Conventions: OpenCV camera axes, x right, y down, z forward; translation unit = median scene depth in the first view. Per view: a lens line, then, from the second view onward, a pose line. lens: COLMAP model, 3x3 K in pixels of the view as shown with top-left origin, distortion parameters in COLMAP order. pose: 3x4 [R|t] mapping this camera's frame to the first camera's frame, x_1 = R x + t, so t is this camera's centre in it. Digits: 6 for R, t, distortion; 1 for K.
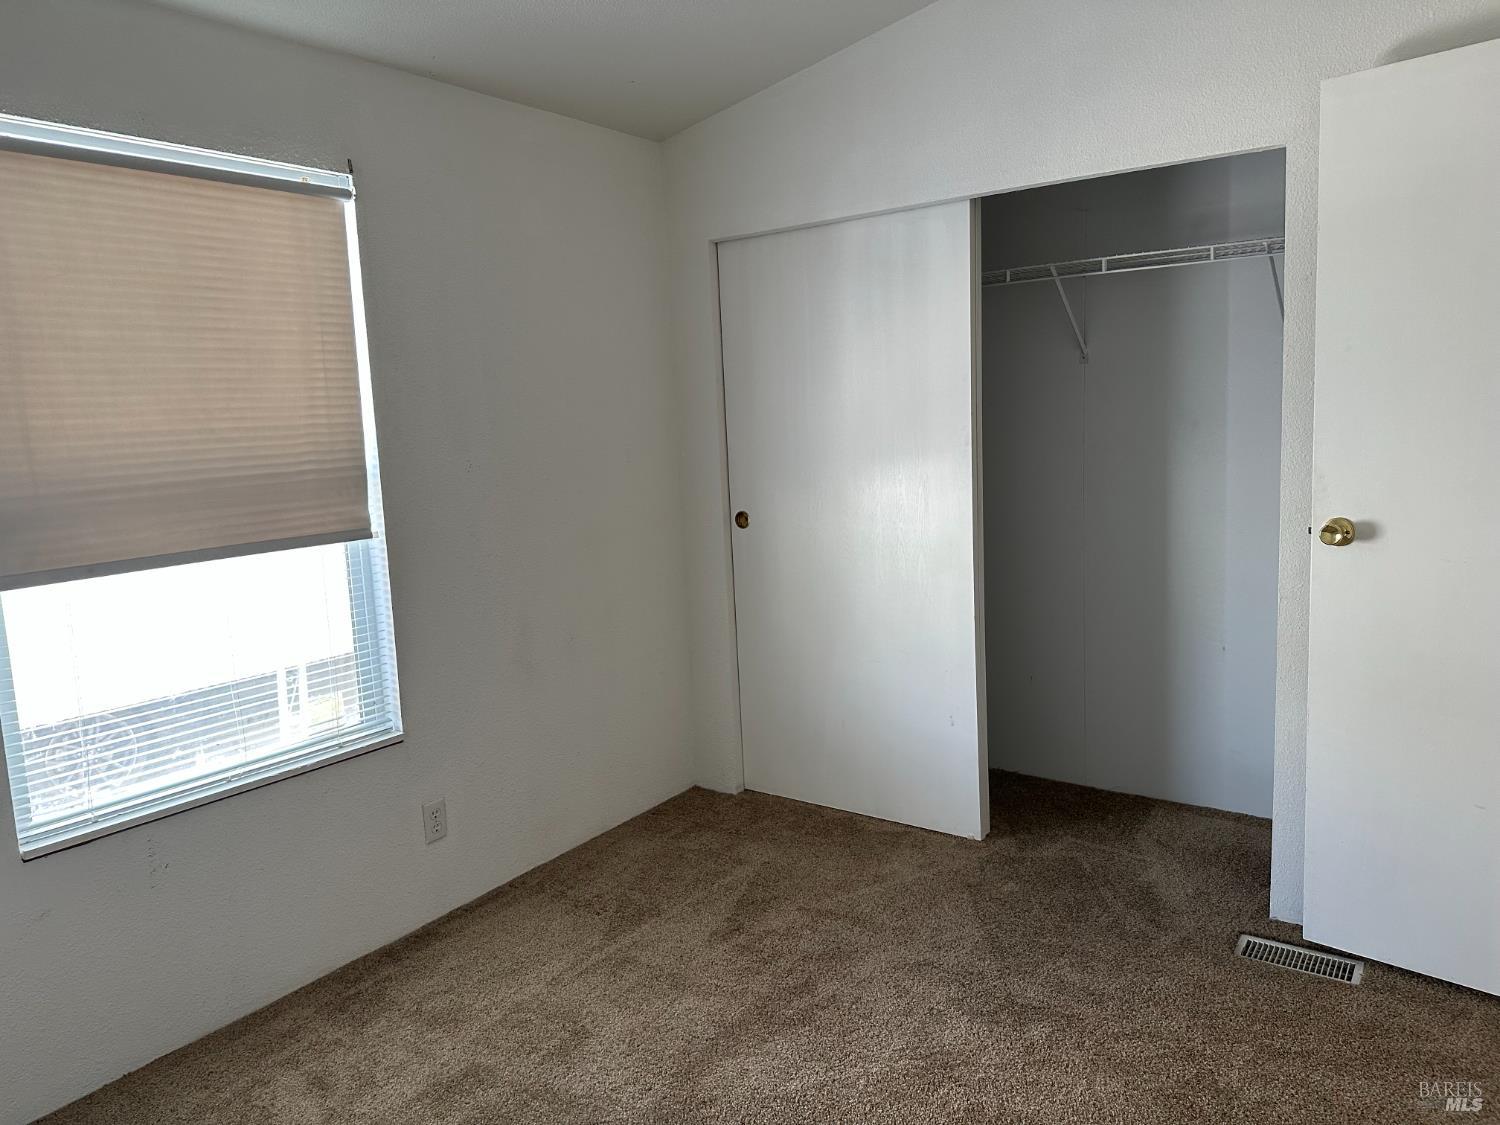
lens RADIAL K [[1035.8, 0, 750.6], [0, 1035.8, 560.2], [0, 0, 1]] dist [0.119608, -0.189891]
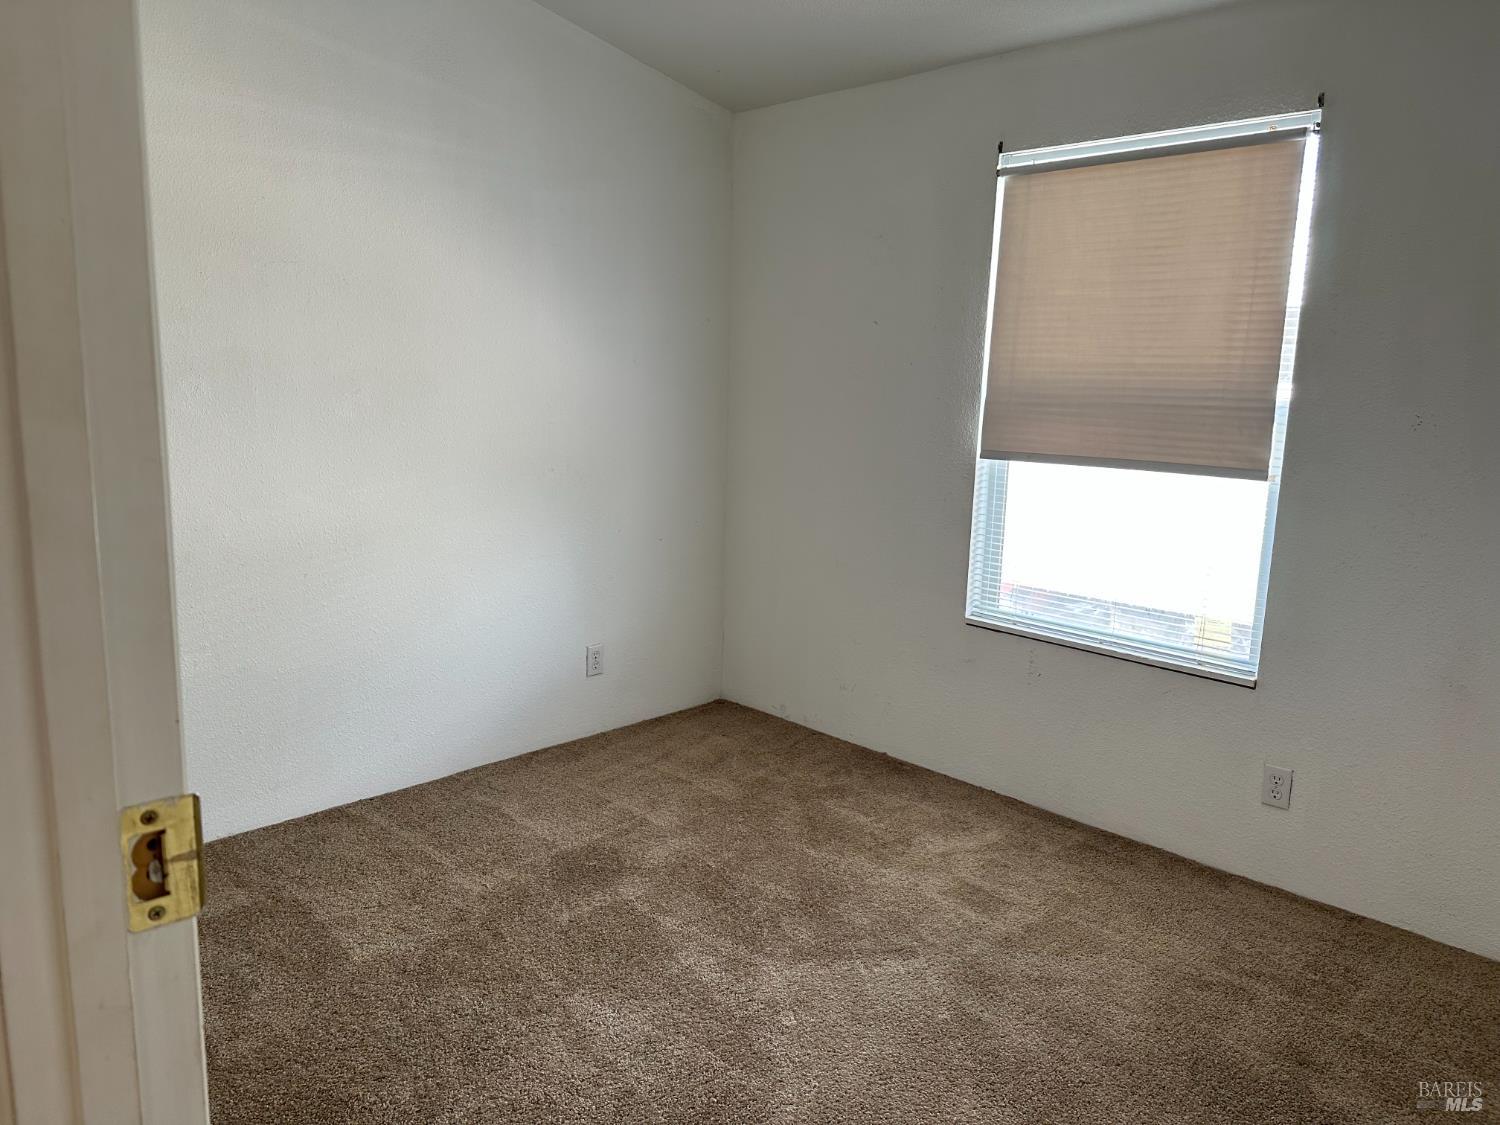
lens RADIAL K [[1035.8, 0, 750.6], [0, 1035.8, 560.2], [0, 0, 1]] dist [0.119608, -0.189891]
pose [[-0.179876, 0.210401, -0.960925, 0.789641], [-0.149582, 0.959647, 0.238122, -0.126432], [0.972250, 0.186569, -0.141145, 0.757147]]
